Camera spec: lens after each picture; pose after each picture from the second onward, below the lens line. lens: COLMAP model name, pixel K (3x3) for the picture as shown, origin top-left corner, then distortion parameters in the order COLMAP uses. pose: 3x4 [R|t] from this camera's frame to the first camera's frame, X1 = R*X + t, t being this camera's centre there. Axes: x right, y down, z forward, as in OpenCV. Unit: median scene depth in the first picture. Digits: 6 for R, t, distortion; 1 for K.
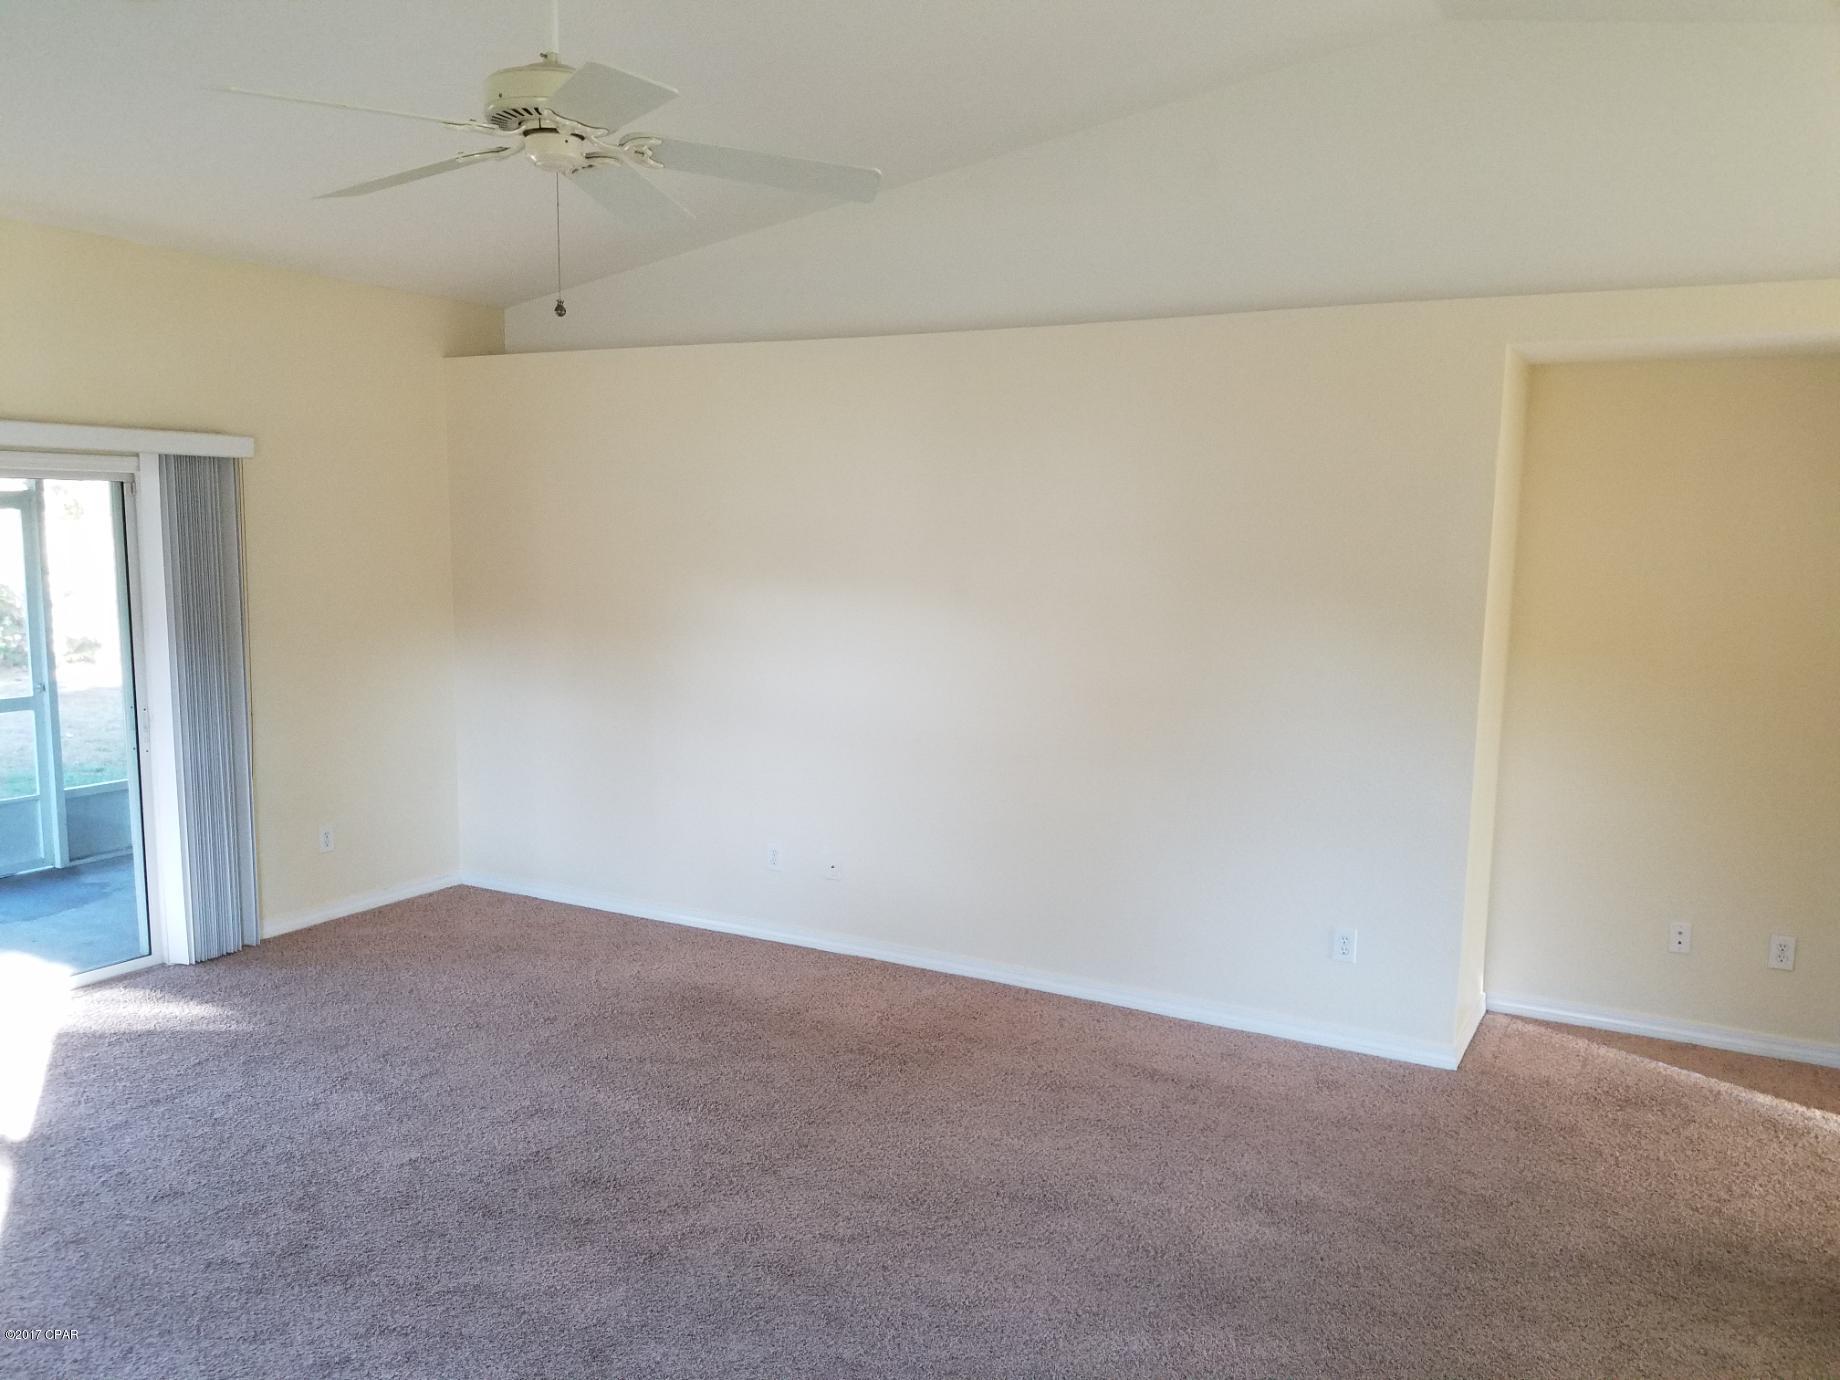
lens RADIAL K [[1434.5, 0, 887.1], [0, 1434.5, 707.4], [0, 0, 1]] dist [0.006567, -0.028306]
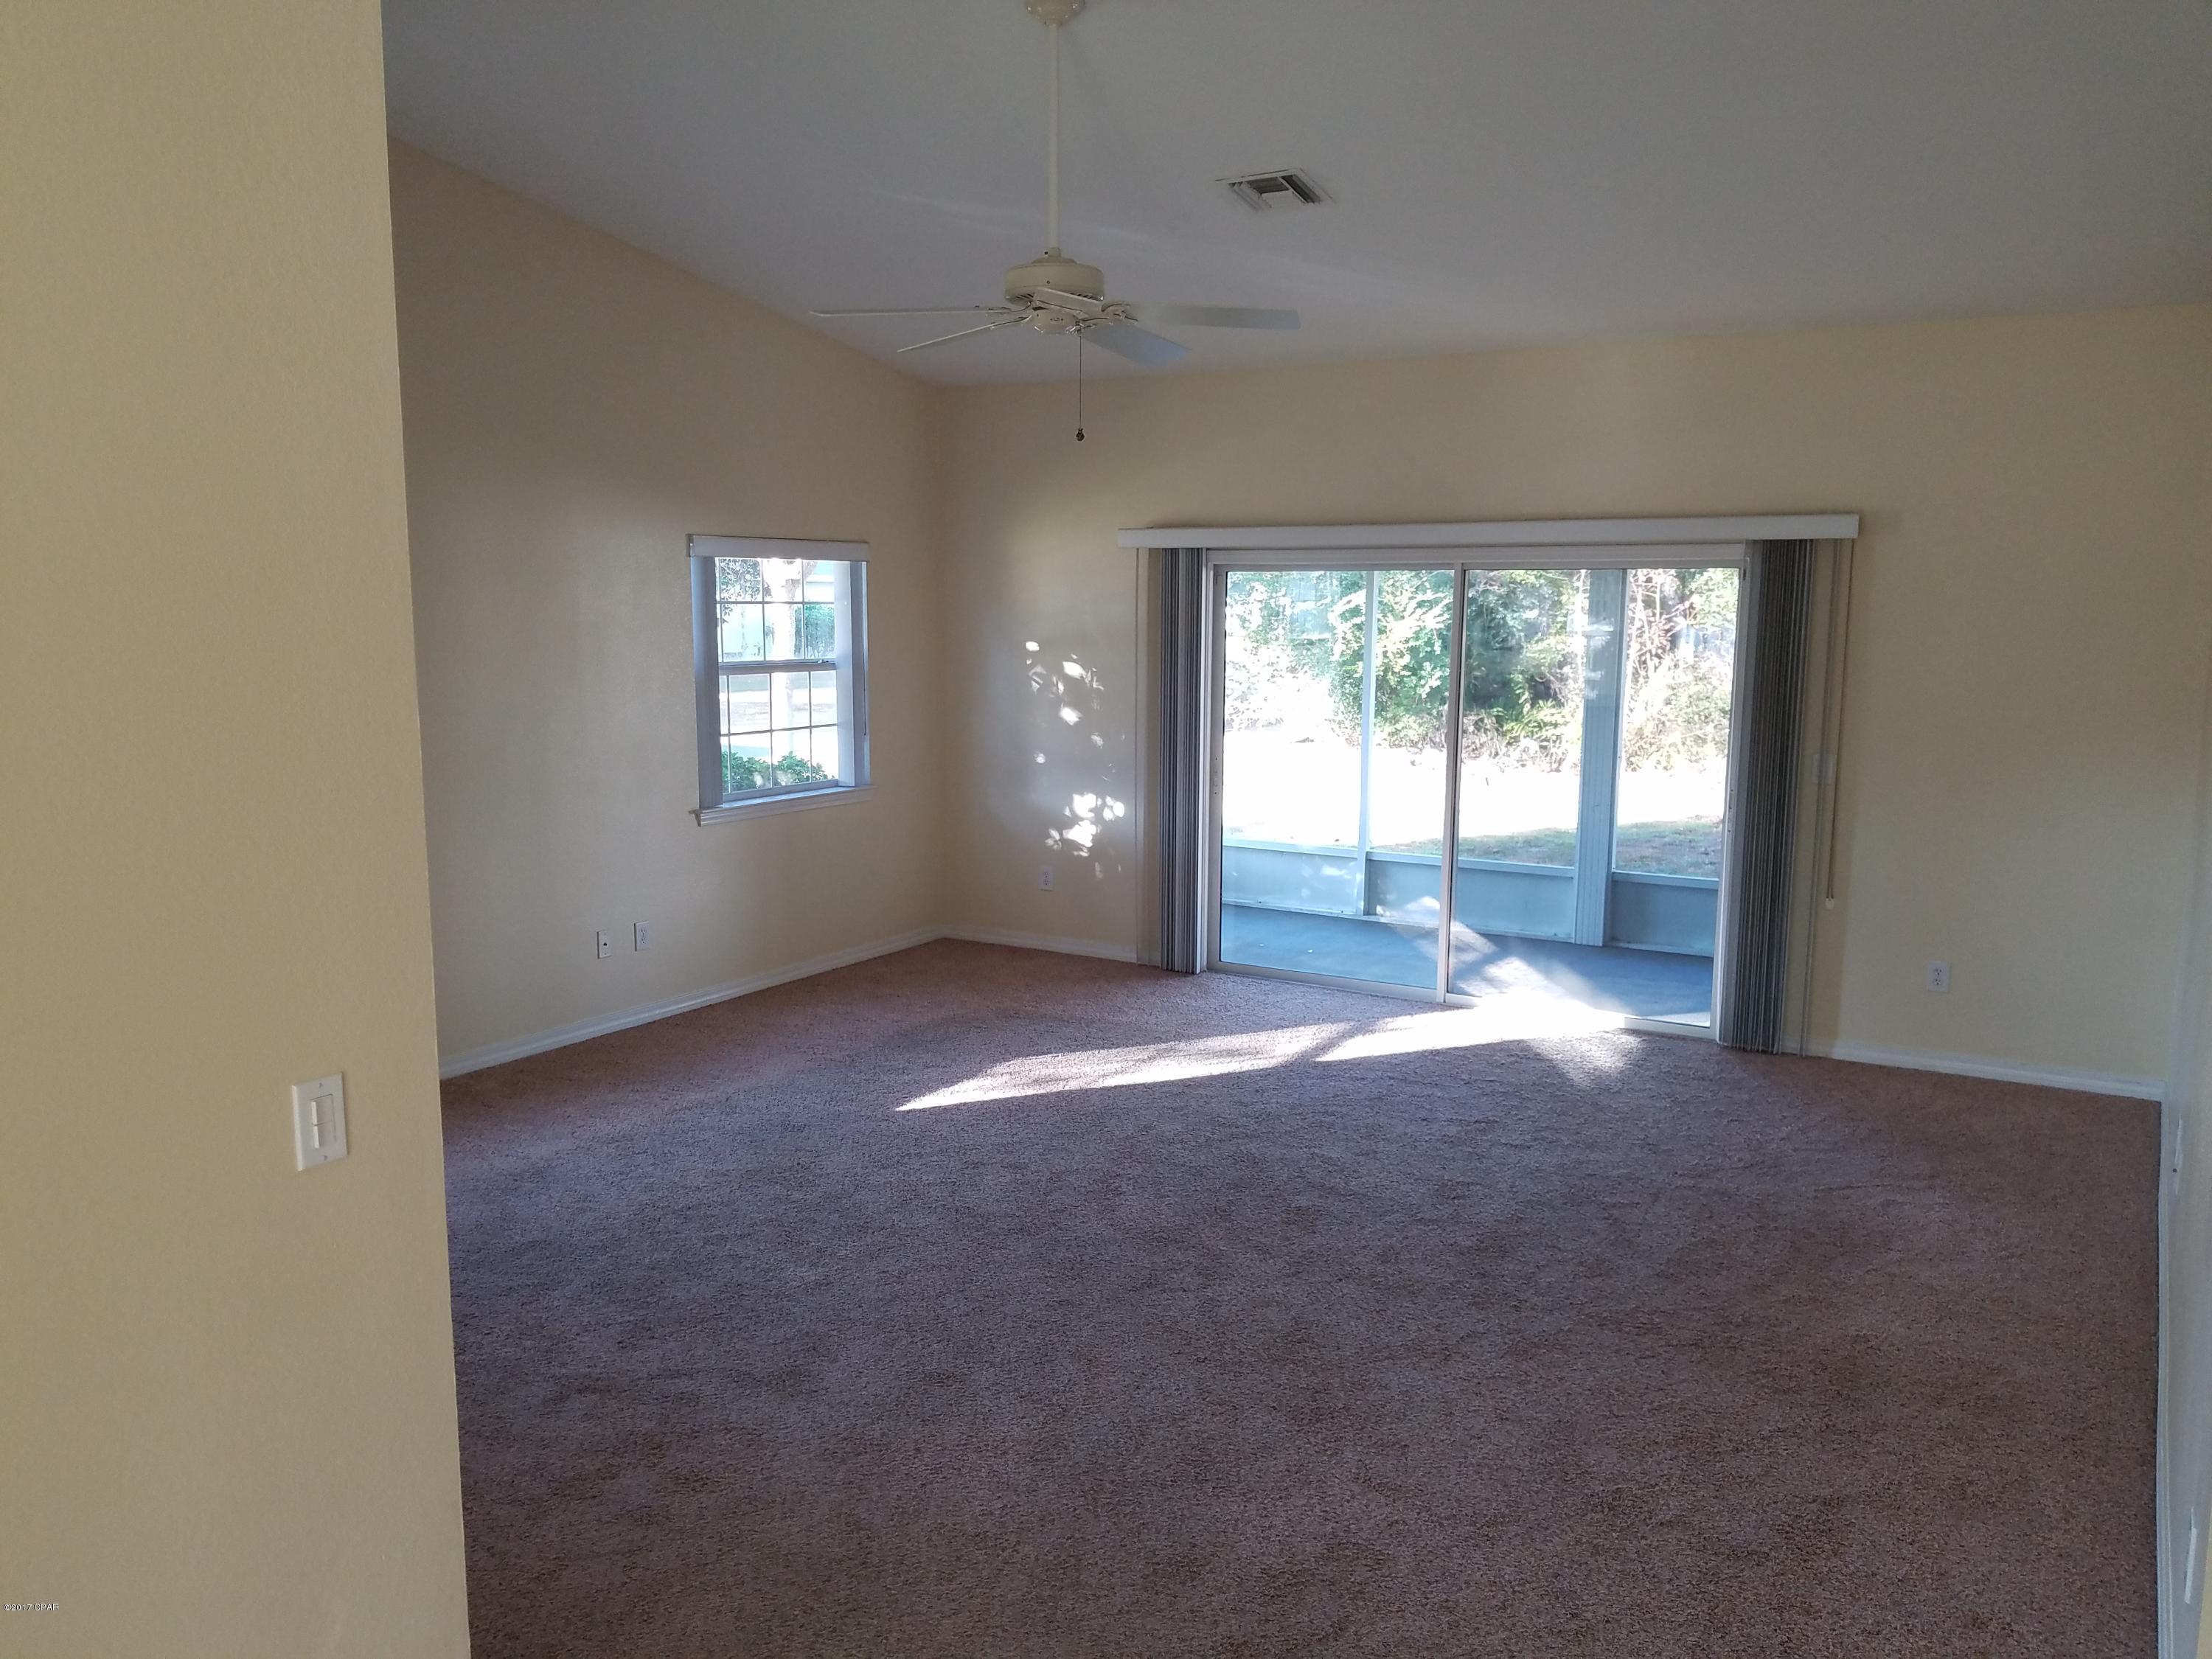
lens RADIAL K [[1724.5, 0, 1089.0], [0, 1724.5, 840.1], [0, 0, 1]] dist [0.006567, -0.028306]
pose [[-0.039803, 0.127544, -0.991034, 0.876319], [-0.132986, 0.982320, 0.131763, -0.078329], [0.990318, 0.137038, -0.022138, 0.697216]]
